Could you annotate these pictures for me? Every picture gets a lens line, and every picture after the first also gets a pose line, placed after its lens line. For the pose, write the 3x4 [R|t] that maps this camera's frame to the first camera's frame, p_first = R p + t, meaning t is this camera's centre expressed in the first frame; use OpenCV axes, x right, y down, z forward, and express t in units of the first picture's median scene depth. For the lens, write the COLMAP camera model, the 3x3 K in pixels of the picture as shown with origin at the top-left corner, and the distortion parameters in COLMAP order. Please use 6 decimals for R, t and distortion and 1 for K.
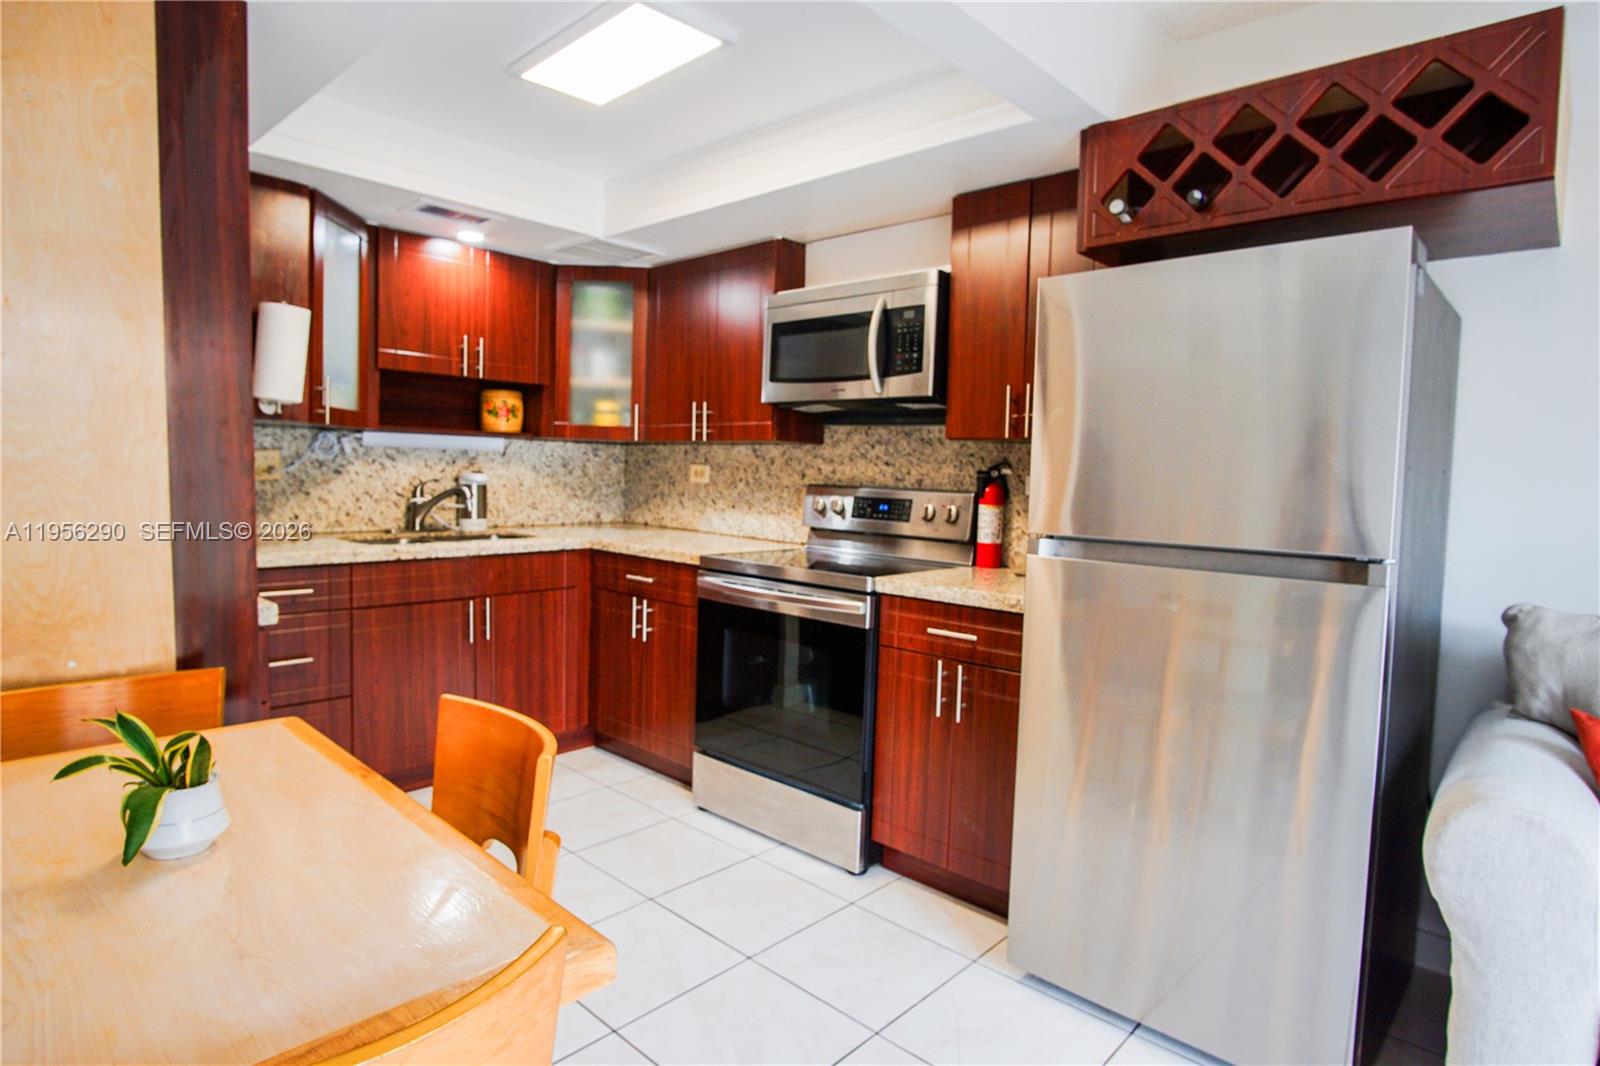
lens RADIAL K [[862.1, 0, 797.9], [0, 862.1, 524.5], [0, 0, 1]] dist [-0.033438, 0.008783]
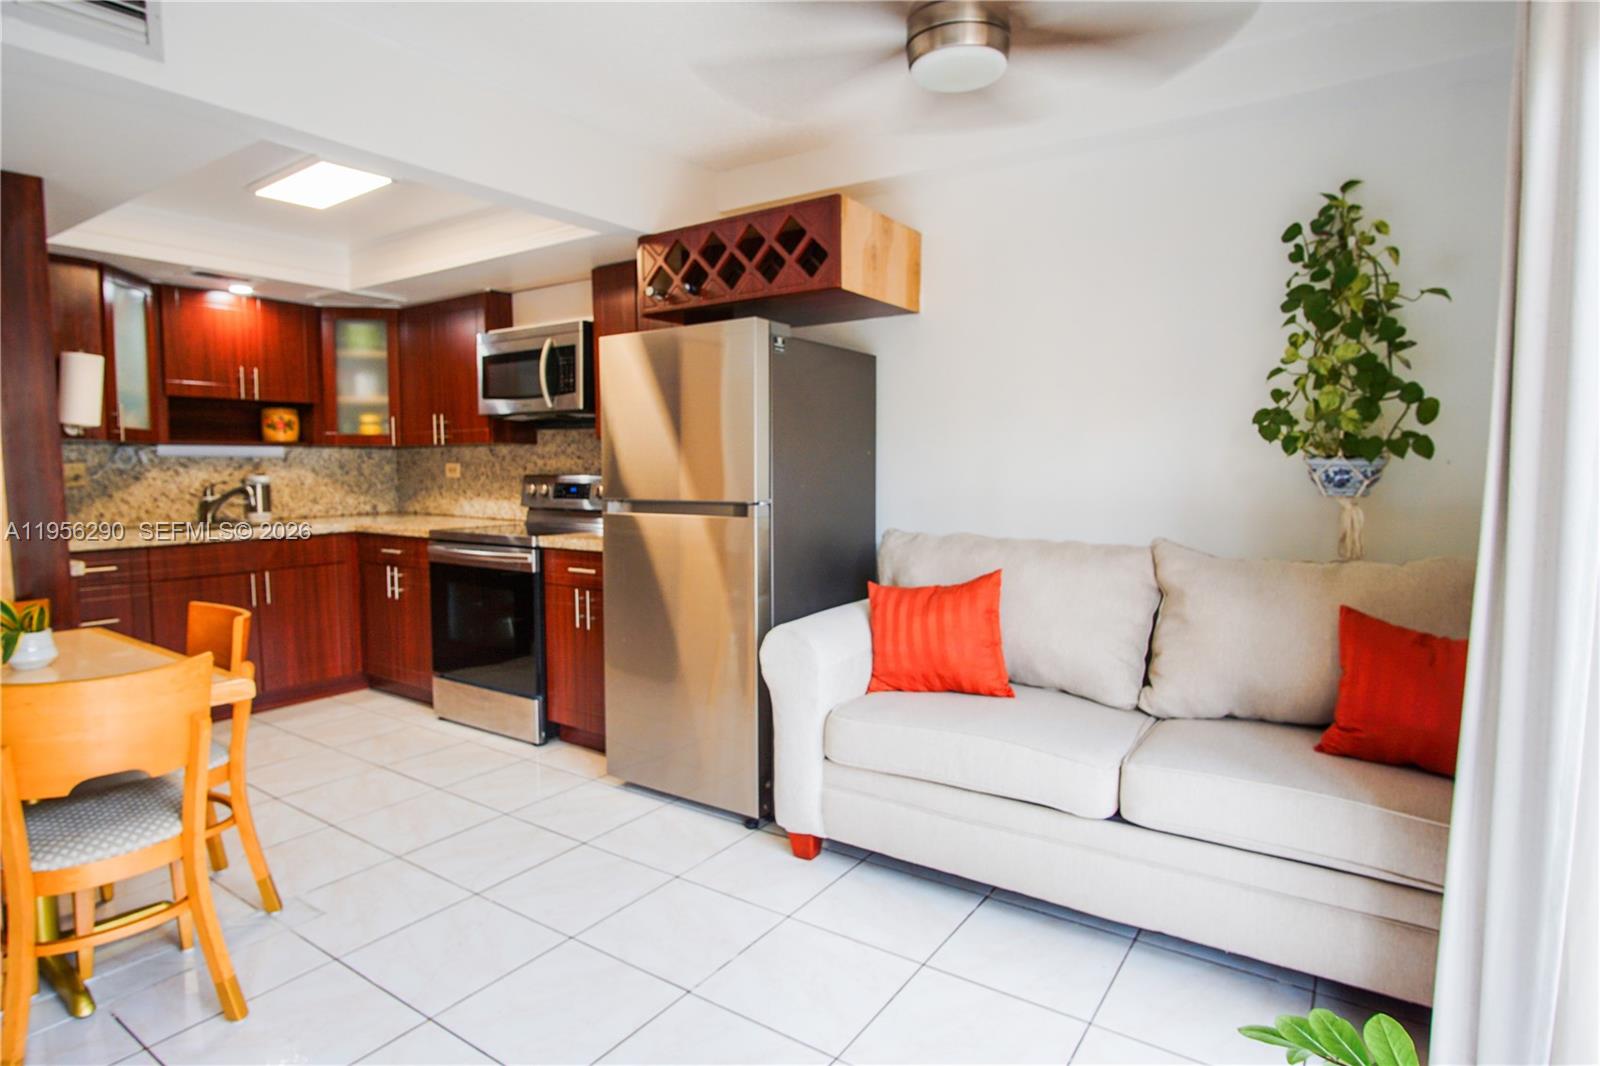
lens RADIAL K [[862.1, 0, 797.9], [0, 862.1, 524.5], [0, 0, 1]] dist [-0.033438, 0.008783]
pose [[0.988314, -0.042283, 0.146452, 0.232551], [0.041119, 0.999094, 0.010967, 0.032338], [-0.146783, -0.004817, 0.989157, -0.367351]]
